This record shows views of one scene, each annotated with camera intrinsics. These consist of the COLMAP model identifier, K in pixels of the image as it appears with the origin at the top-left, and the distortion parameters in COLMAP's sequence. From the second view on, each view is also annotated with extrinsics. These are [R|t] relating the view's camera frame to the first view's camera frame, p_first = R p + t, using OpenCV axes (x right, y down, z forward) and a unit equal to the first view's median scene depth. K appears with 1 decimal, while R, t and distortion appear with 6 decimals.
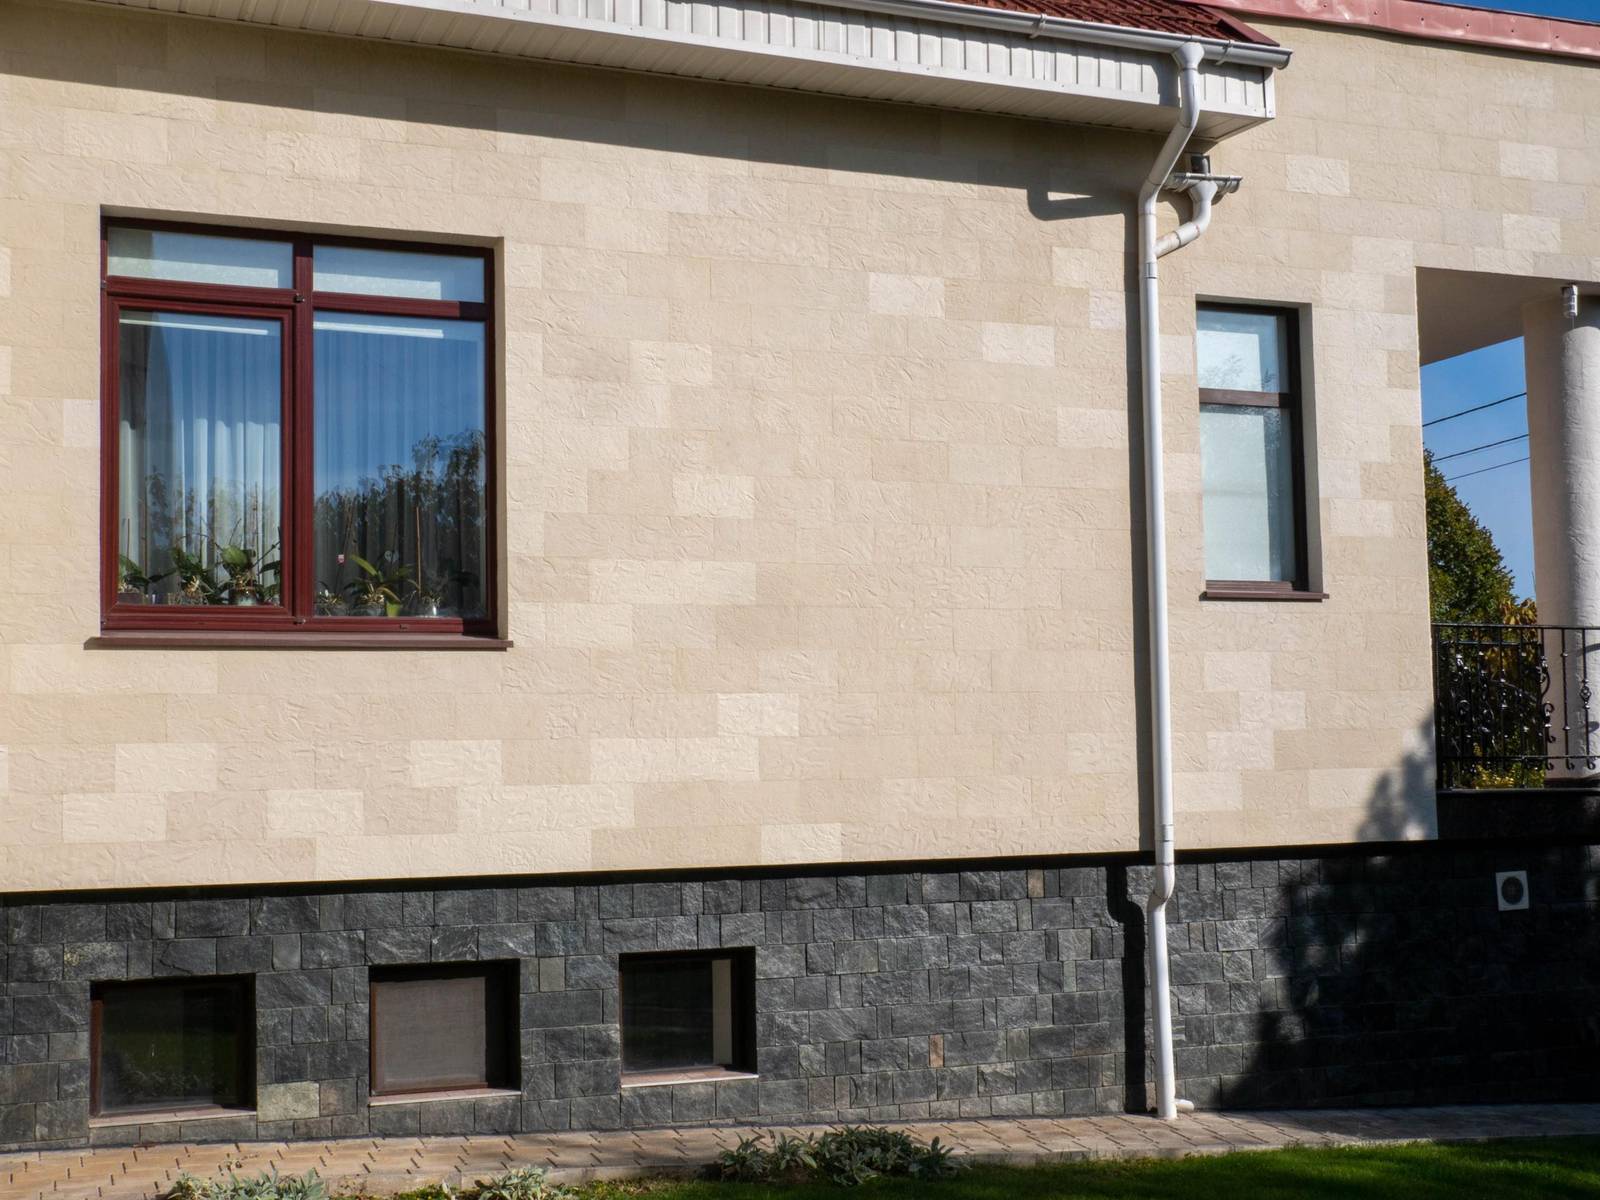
lens RADIAL K [[2185.8, 0, 853.0], [0, 2185.8, 628.6], [0, 0, 1]] dist [-0.000266, 0.138996]
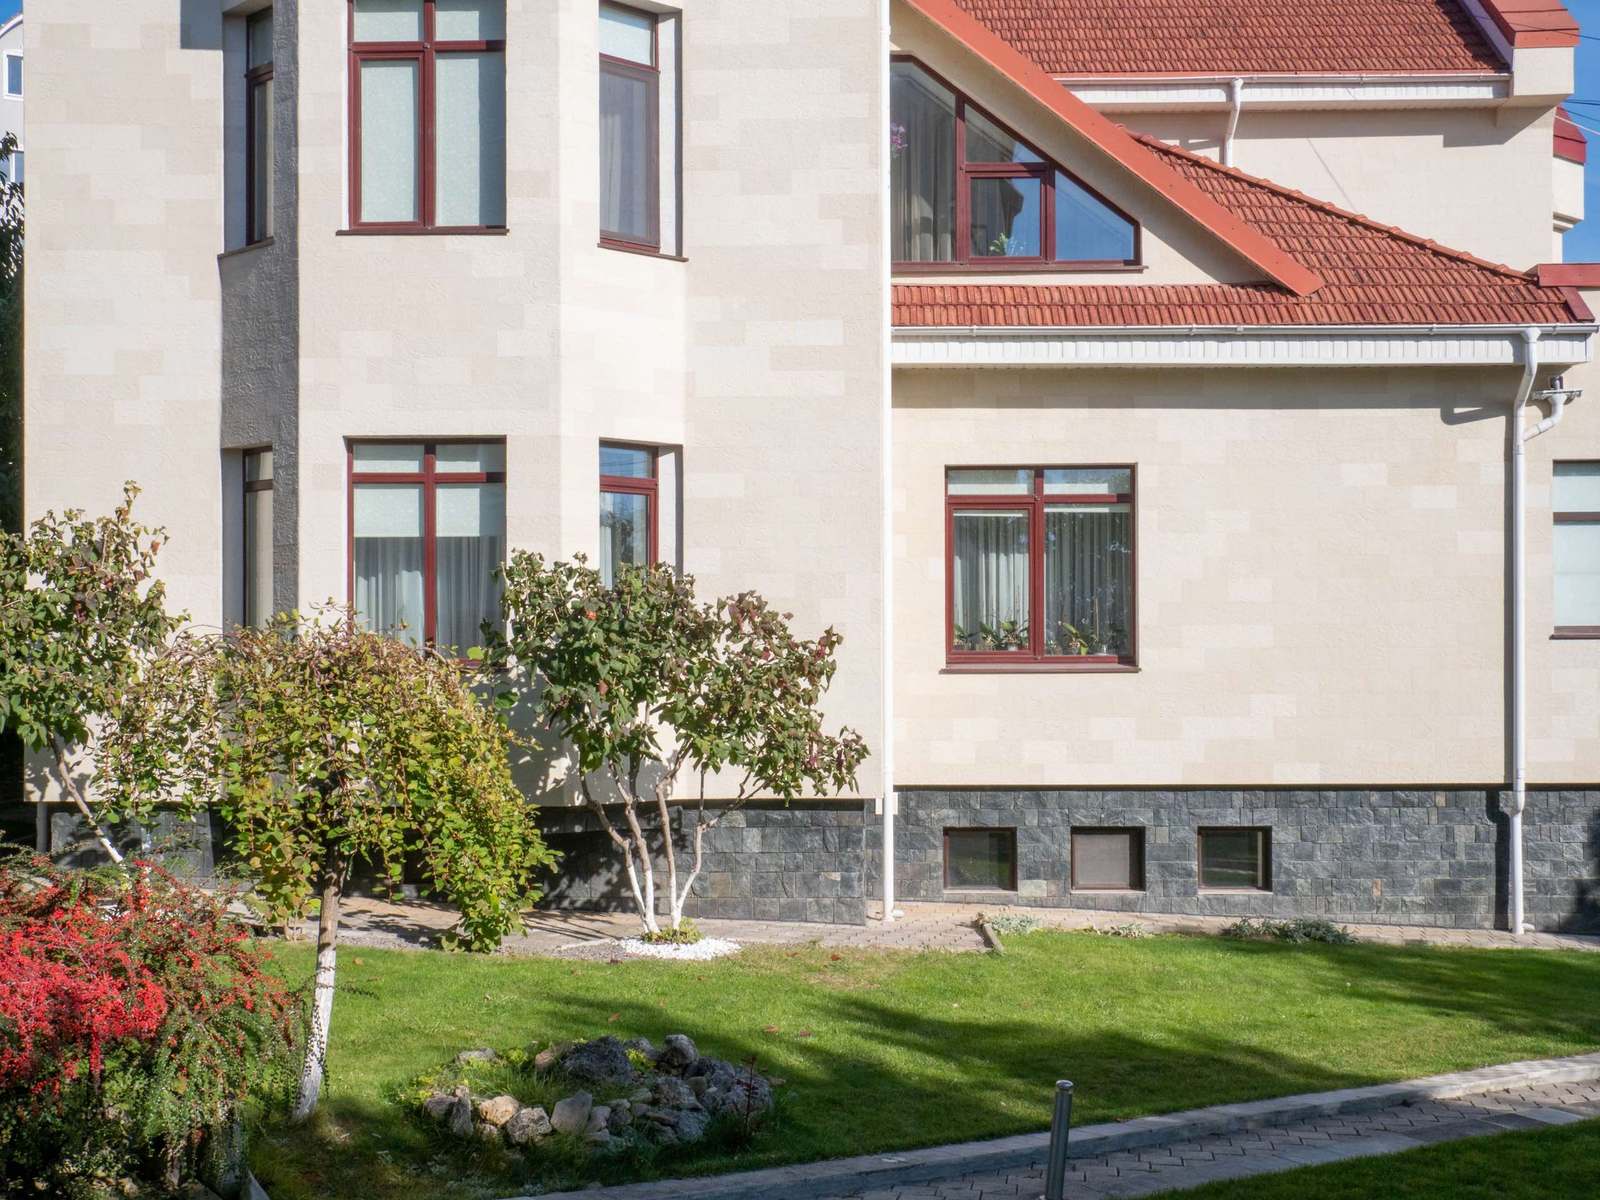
lens RADIAL K [[2168.0, 0, 803.3], [0, 2168.0, 645.1], [0, 0, 1]] dist [0.031114, 0.074541]
pose [[0.918756, 0.012688, -0.394621, 0.324353], [0.012773, 0.998005, 0.061826, -0.134175], [0.394619, -0.061843, 0.916761, -0.886621]]
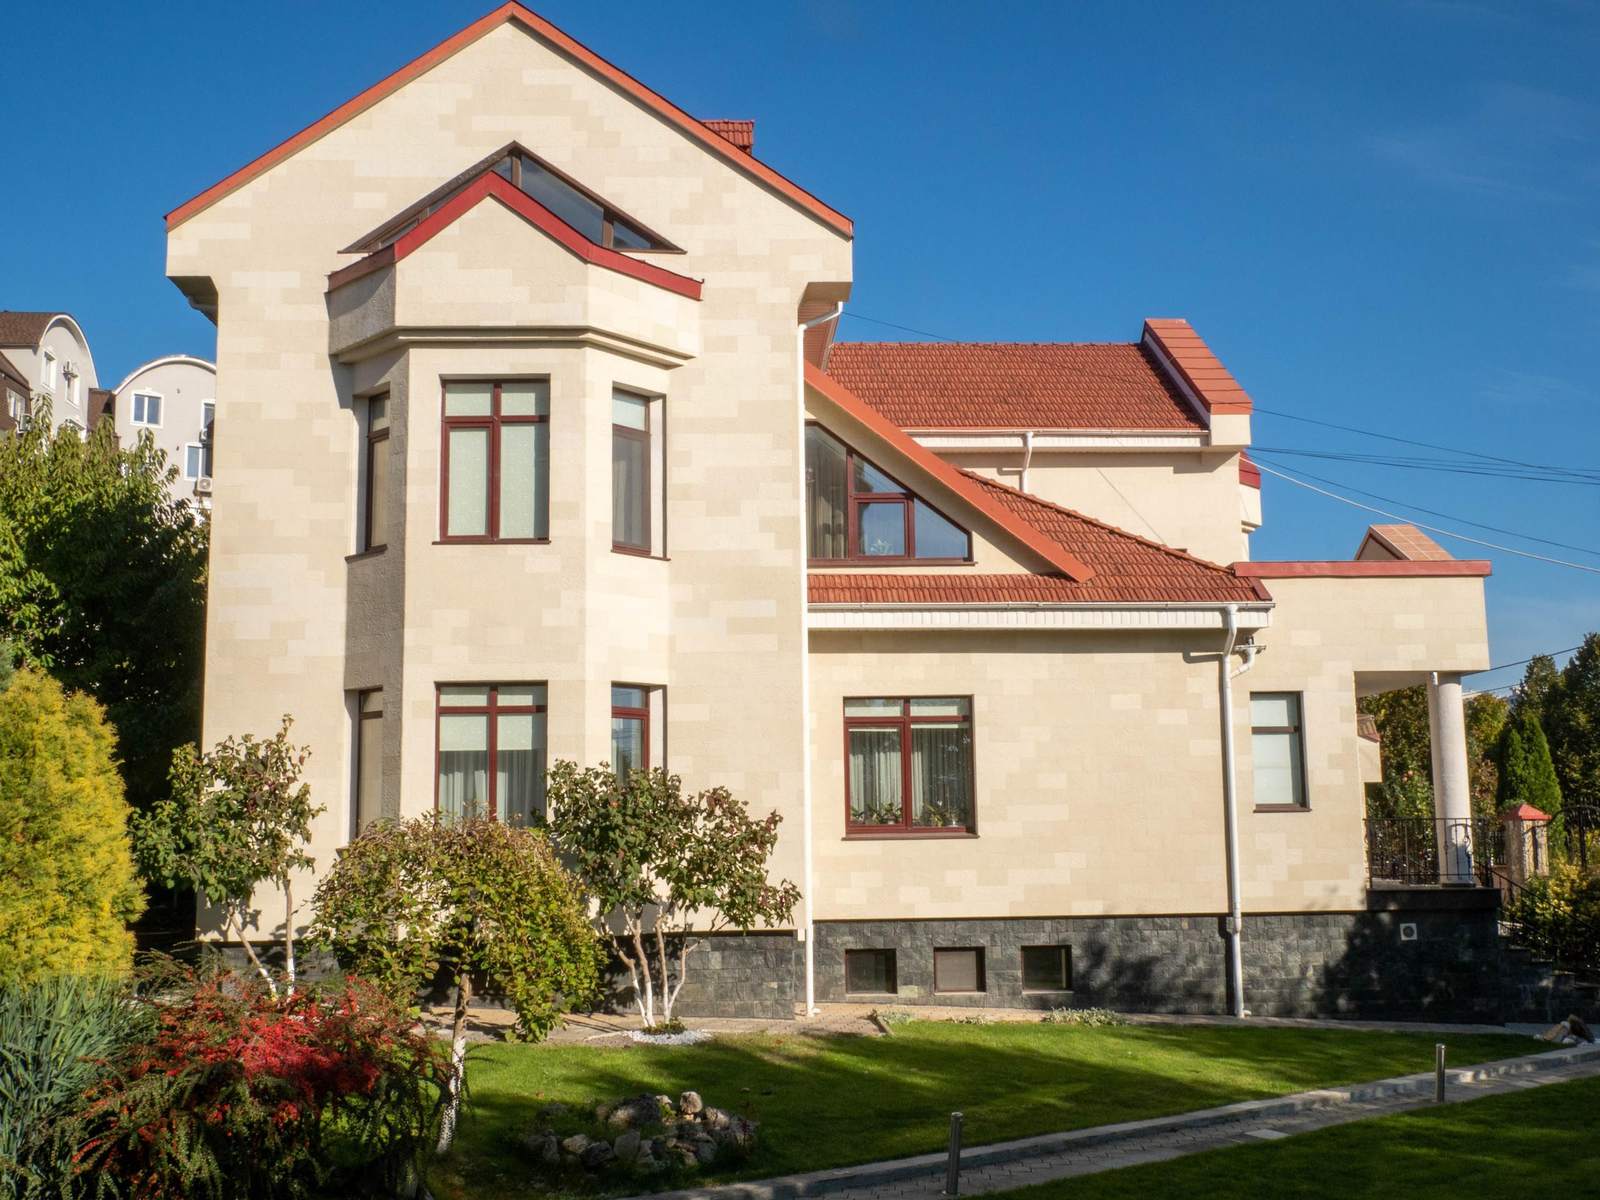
lens RADIAL K [[1621.1, 0, 814.8], [0, 1621.1, 623.6], [0, 0, 1]] dist [0.025251, -0.010212]
pose [[0.944002, -0.035765, -0.327995, 0.334584], [0.018755, 0.998317, -0.054881, -0.152203], [0.329406, 0.045656, 0.943084, -1.053120]]
